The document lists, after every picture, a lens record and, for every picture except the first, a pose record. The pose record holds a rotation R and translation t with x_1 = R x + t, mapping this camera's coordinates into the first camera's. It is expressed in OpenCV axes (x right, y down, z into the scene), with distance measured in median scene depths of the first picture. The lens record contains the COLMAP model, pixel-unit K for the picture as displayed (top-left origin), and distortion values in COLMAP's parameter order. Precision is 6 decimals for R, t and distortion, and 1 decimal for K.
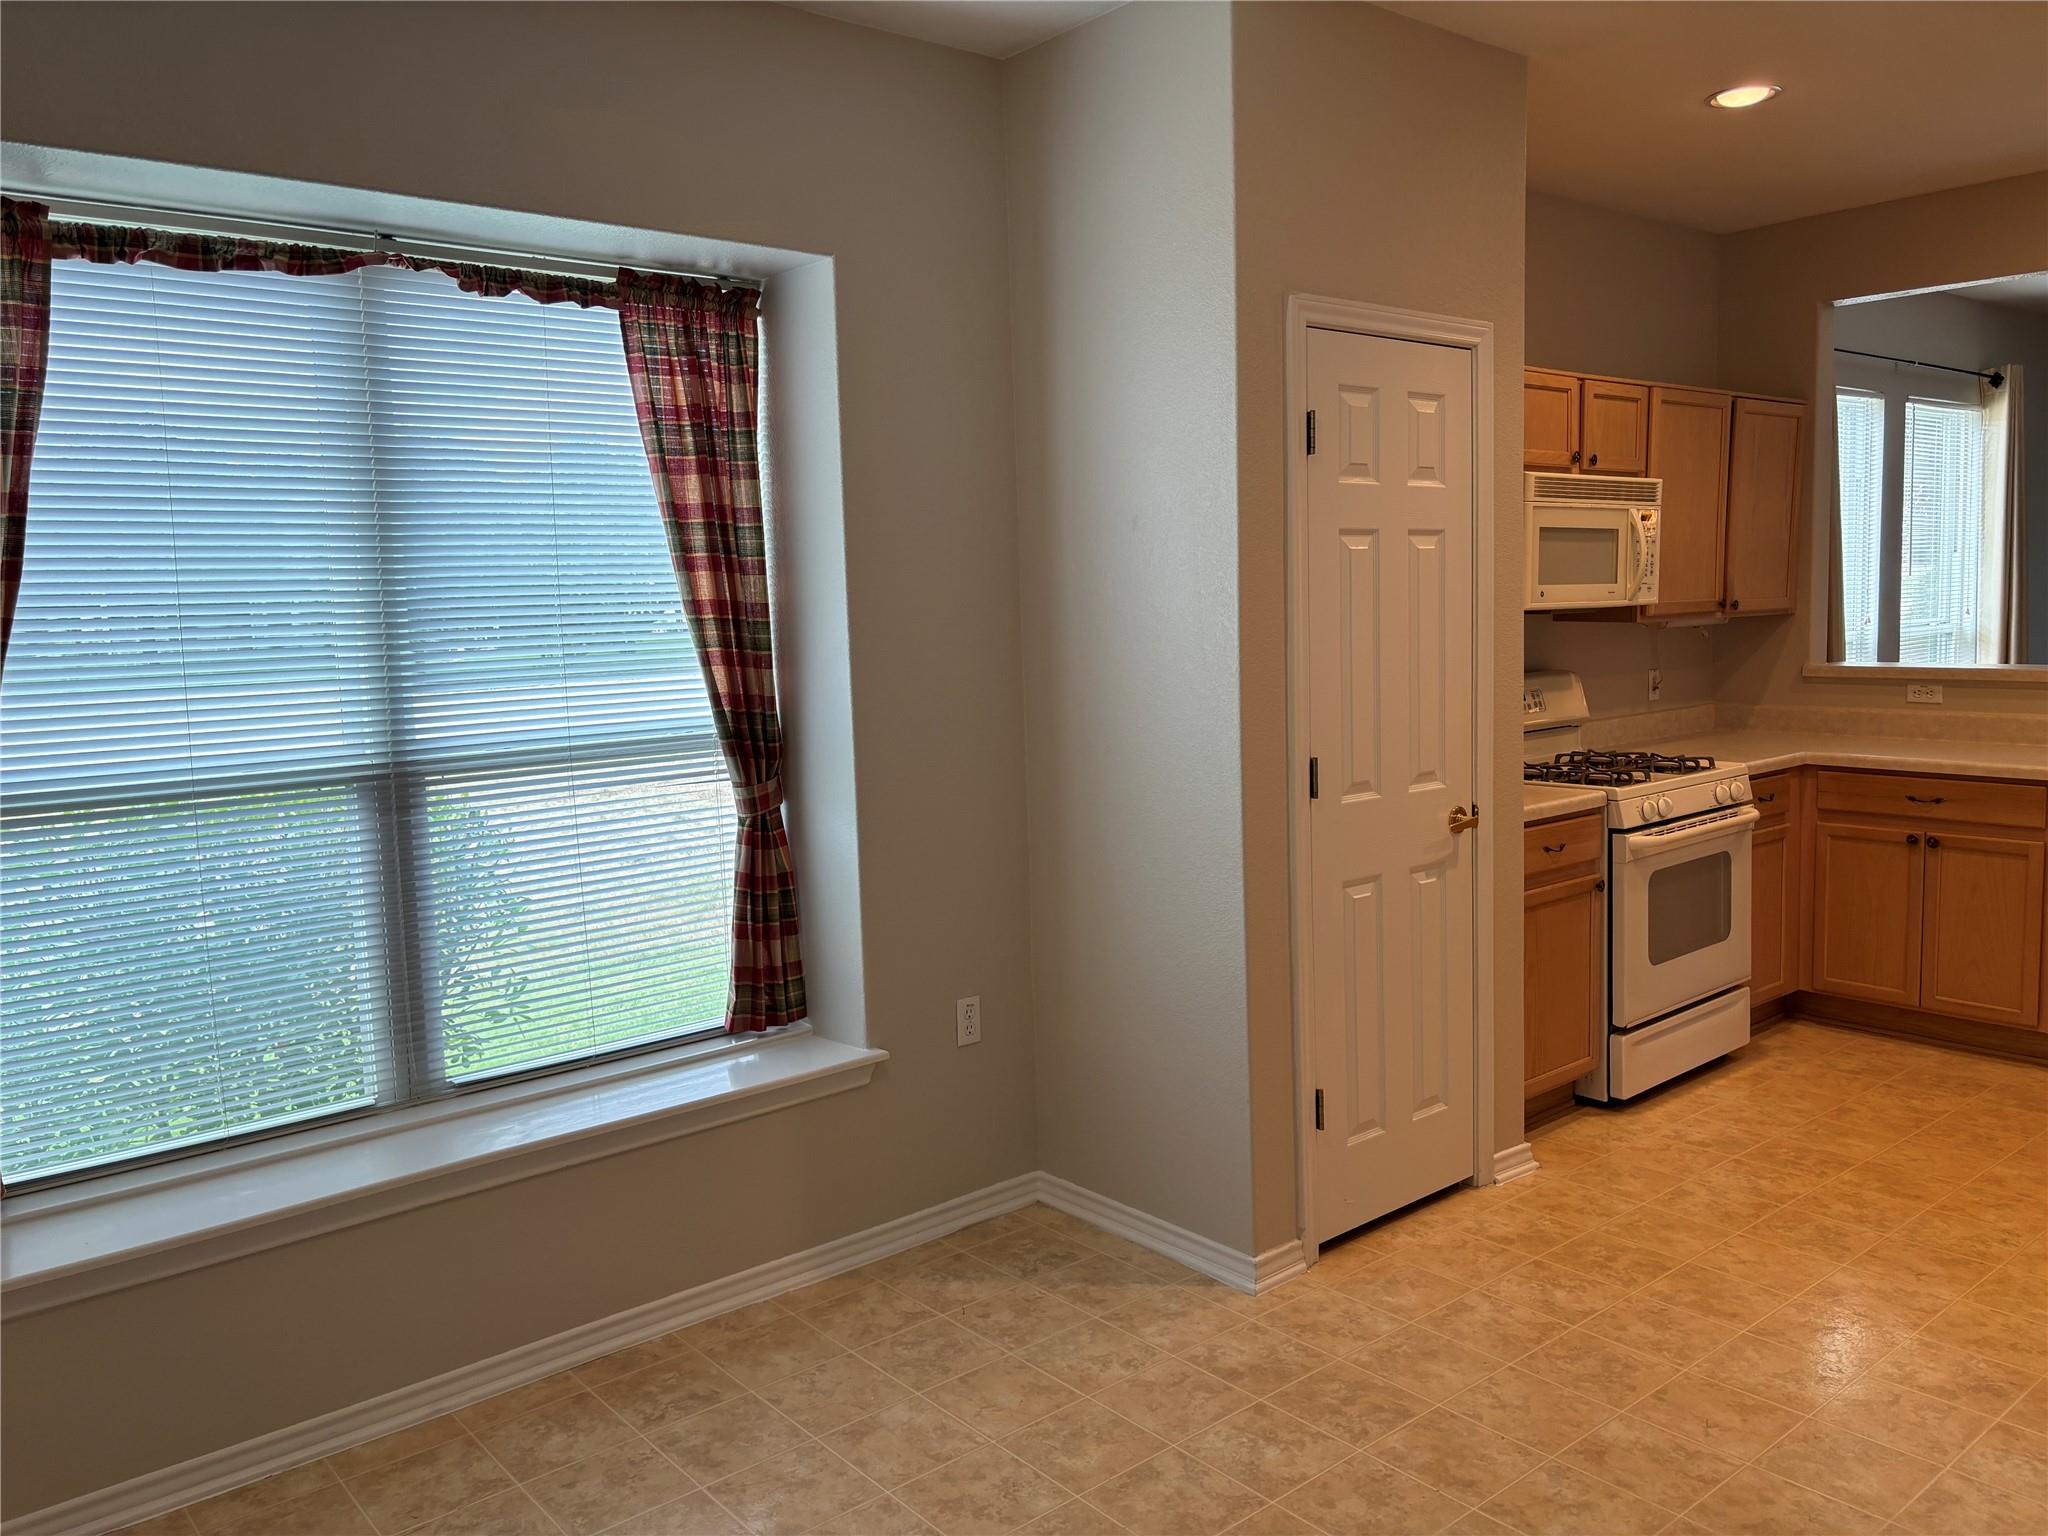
lens RADIAL K [[1542.6, 0, 1036.4], [0, 1542.6, 748.9], [0, 0, 1]] dist [0.029278, -0.003479]
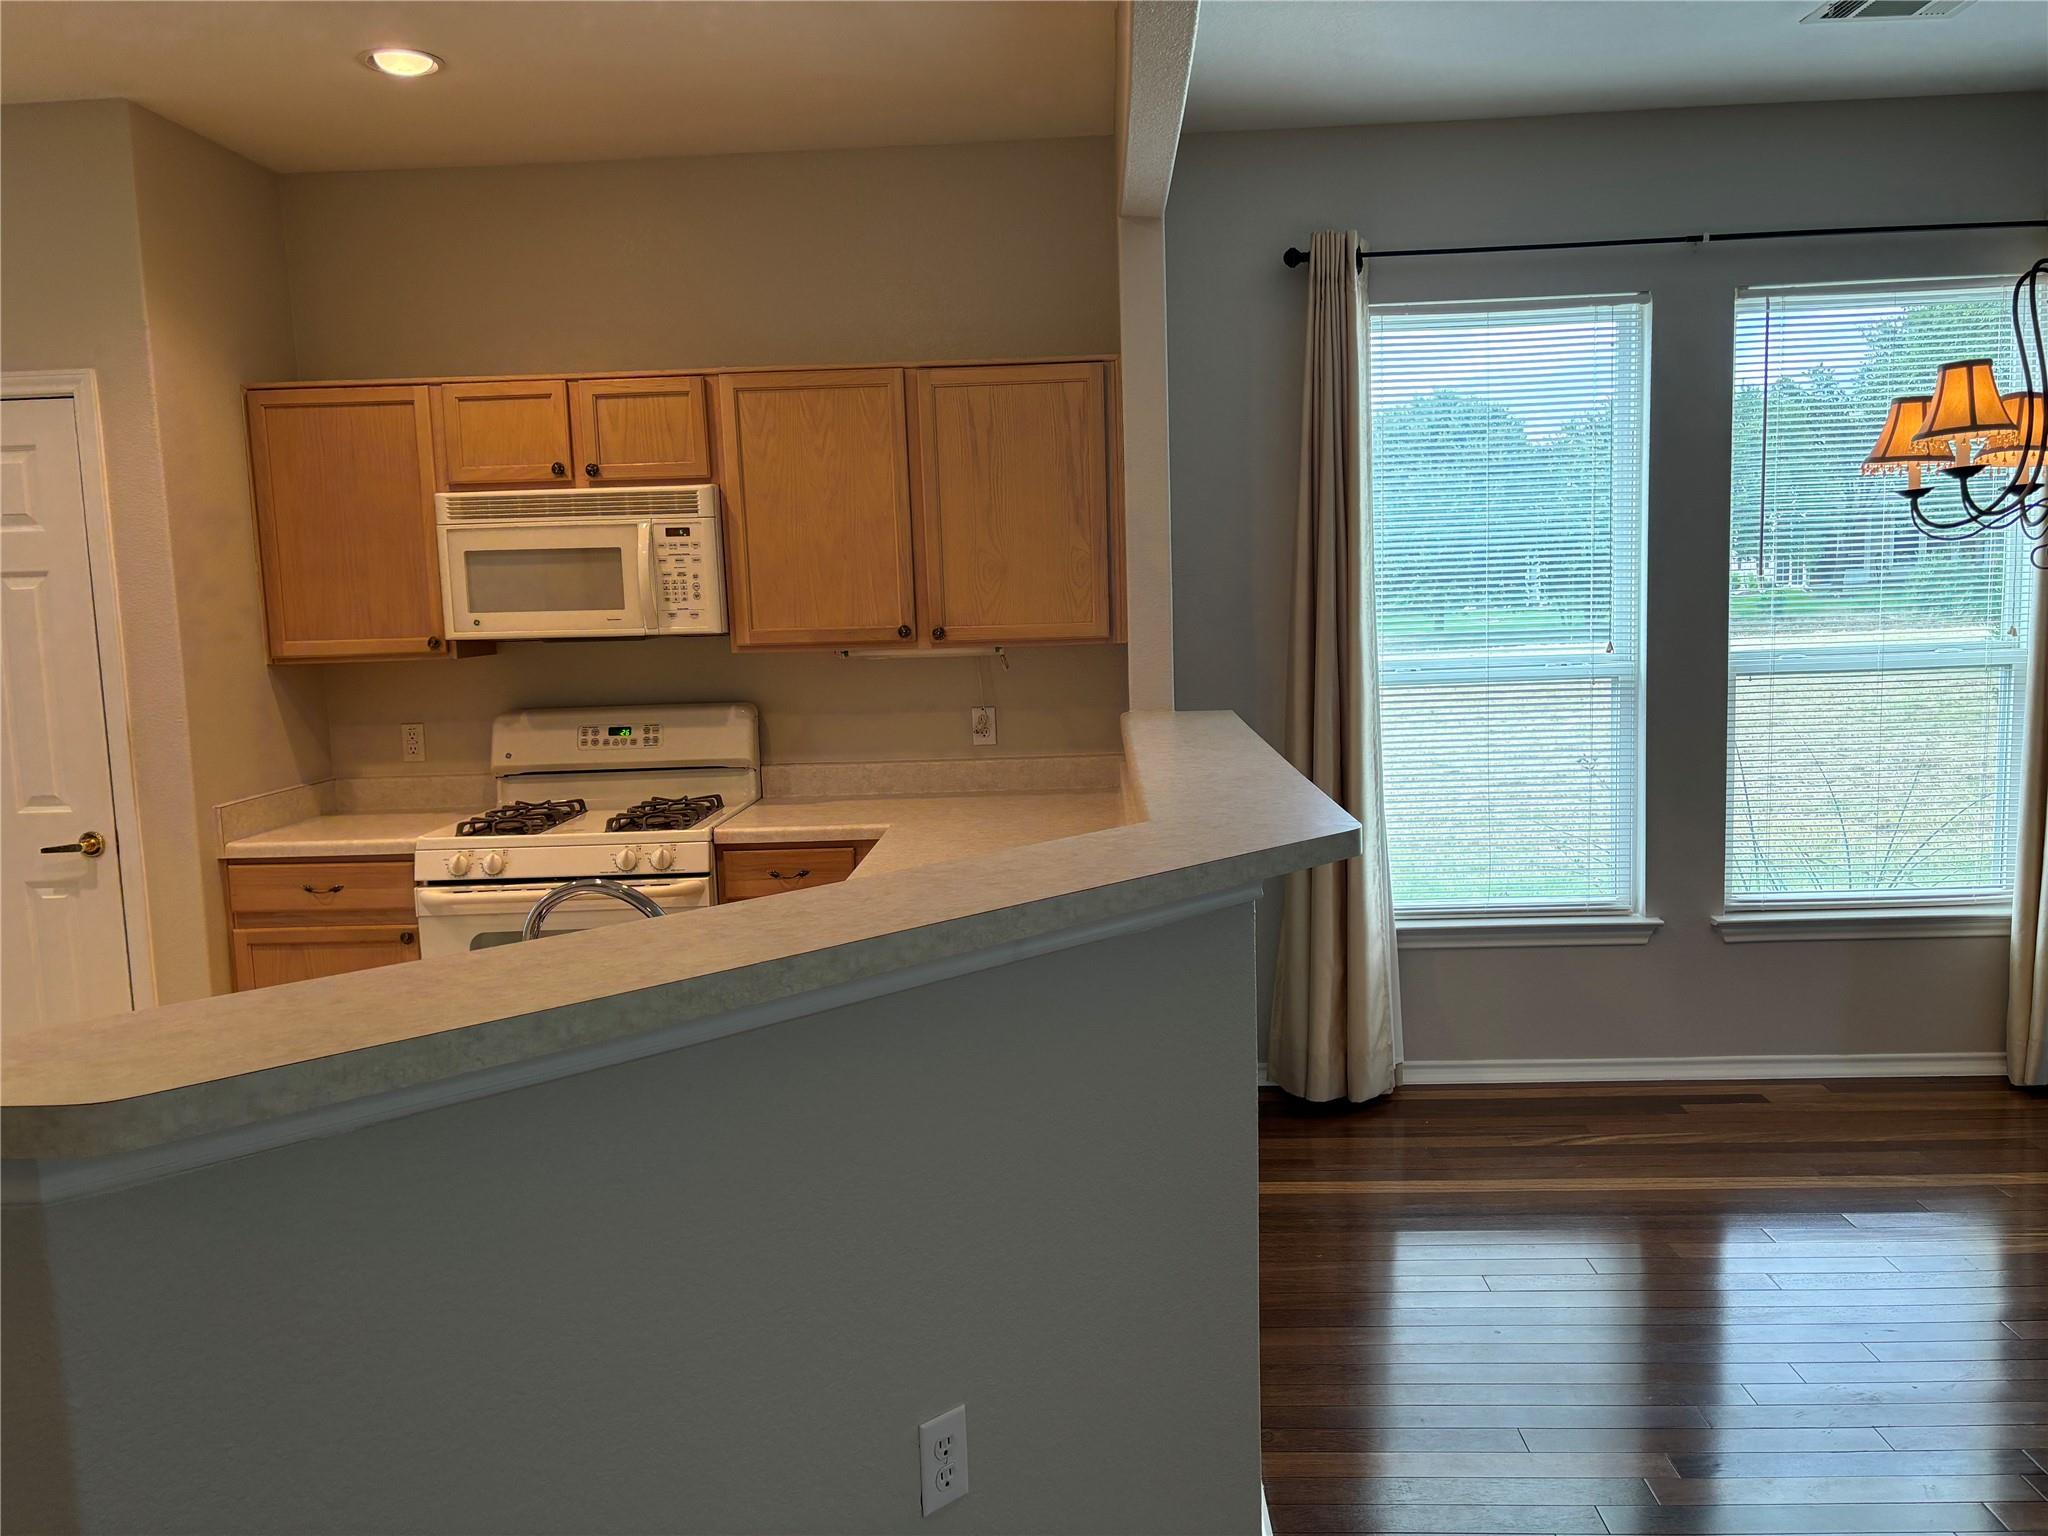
lens RADIAL K [[1575.6, 0, 1031.4], [0, 1575.6, 768.5], [0, 0, 1]] dist [0.024922, 0.001725]
pose [[0.740021, 0.083789, -0.667344, 1.410380], [-0.055315, 0.996431, 0.063768, -0.106388], [0.670305, -0.010276, 0.742015, 0.598476]]
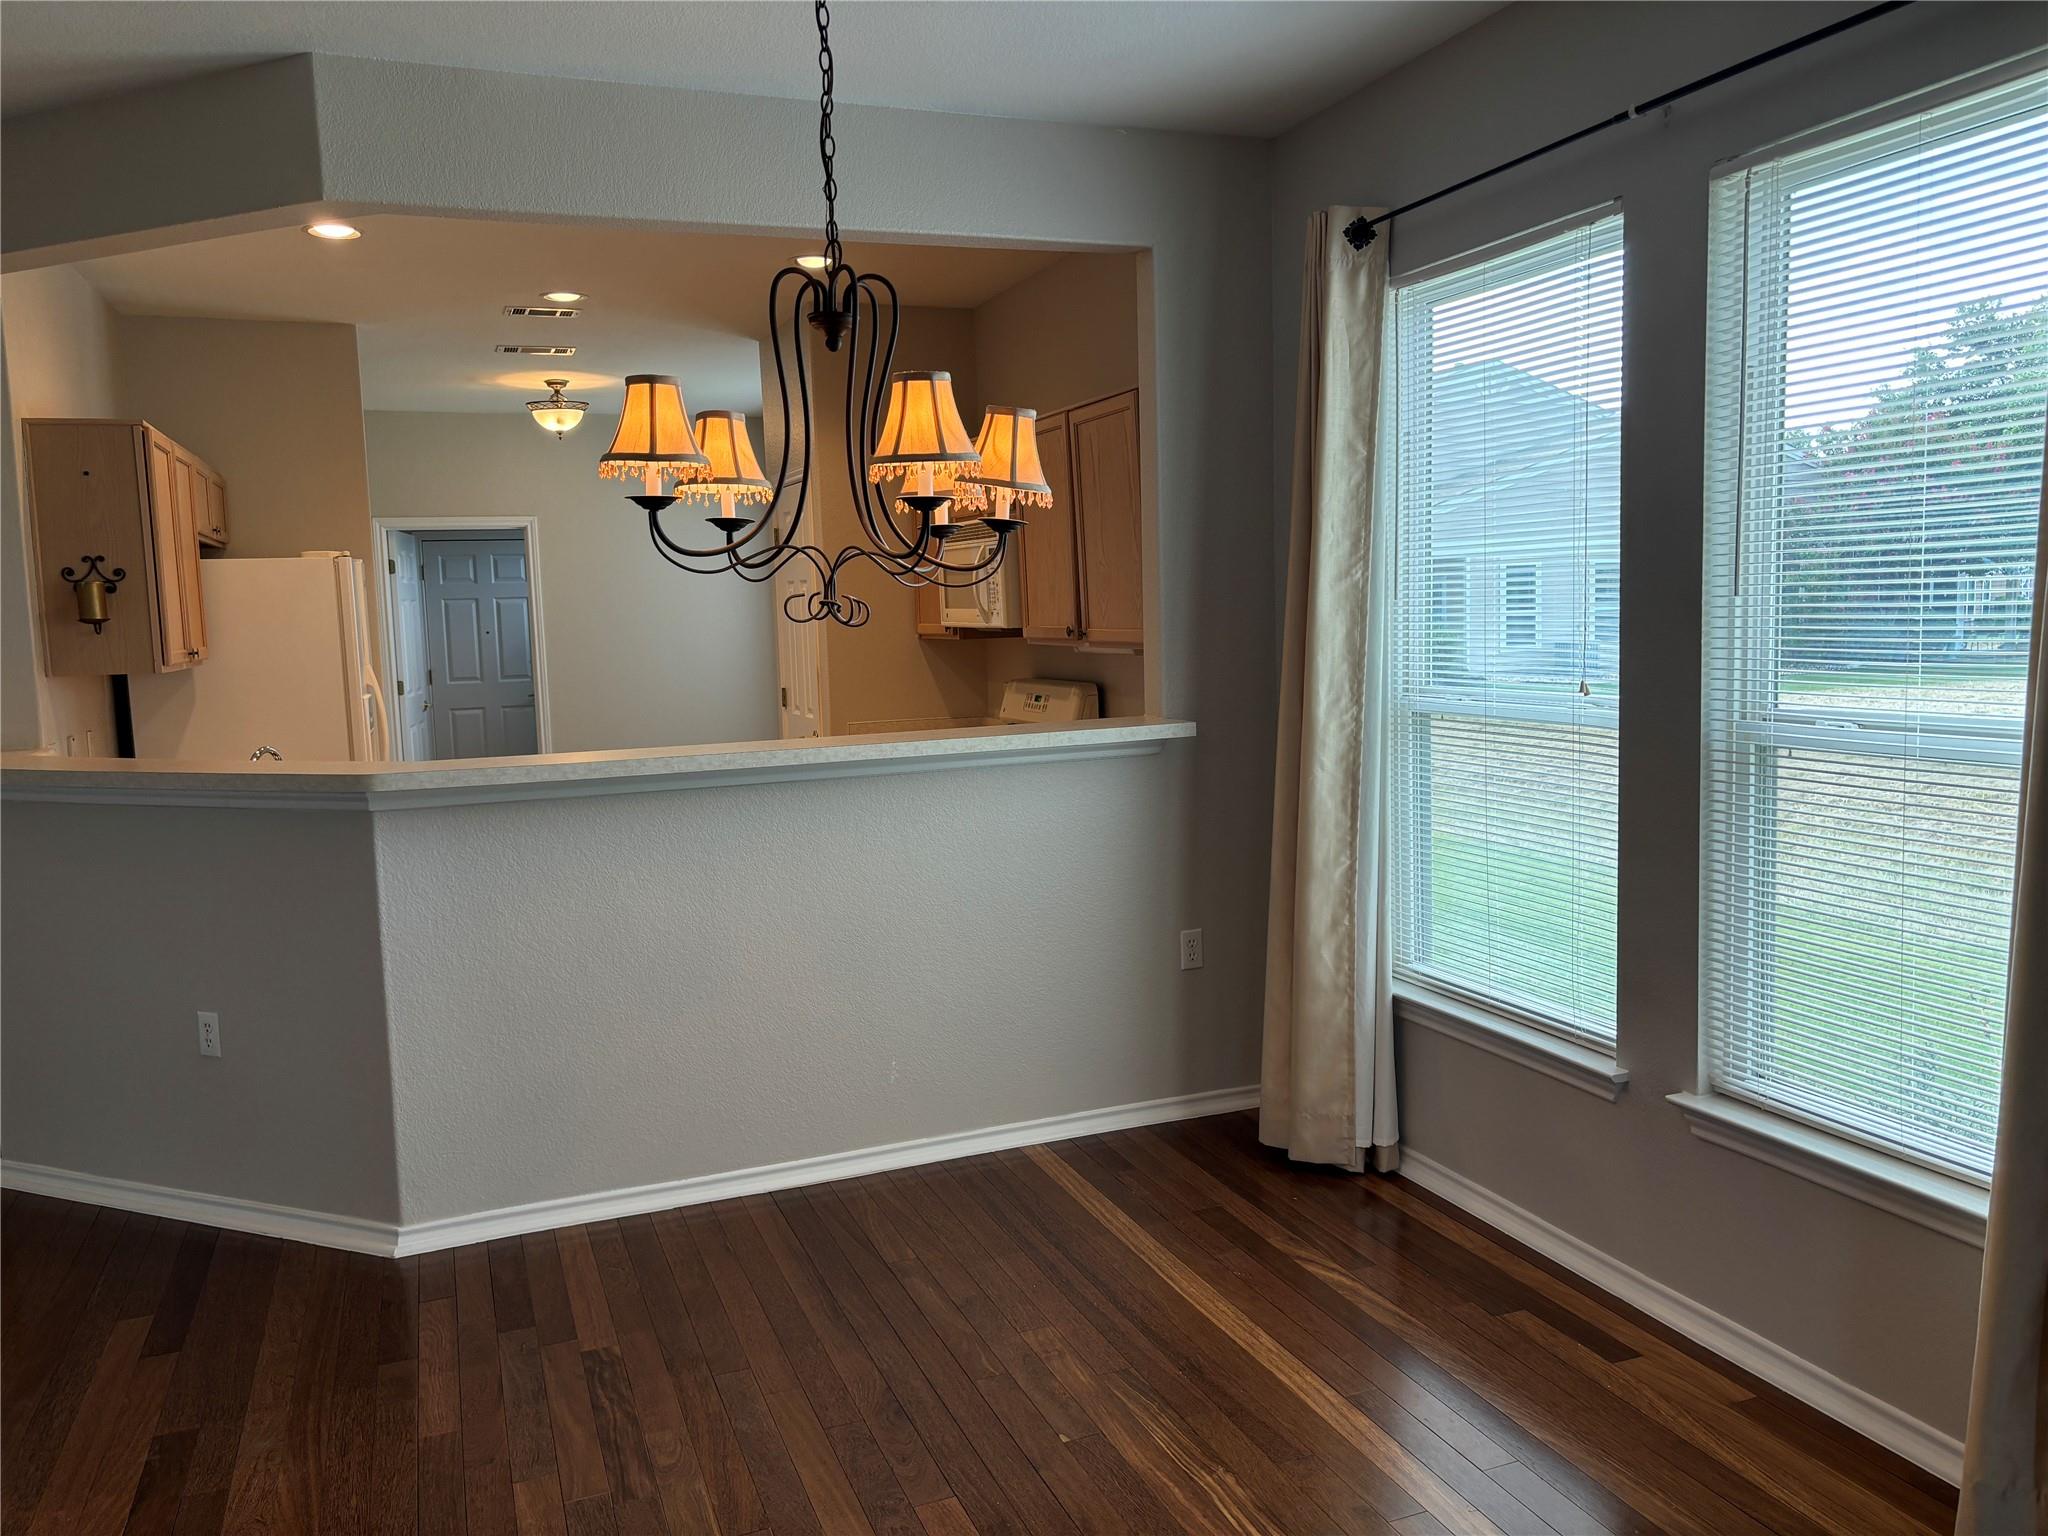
lens RADIAL K [[1560.6, 0, 1046.7], [0, 1560.6, 768.4], [0, 0, 1]] dist [0.009669, -0.002148]
pose [[-0.311422, 0.138717, -0.940093, 1.840286], [-0.056286, 0.984859, 0.163968, -0.226147], [0.948603, 0.103978, -0.298899, 1.738407]]
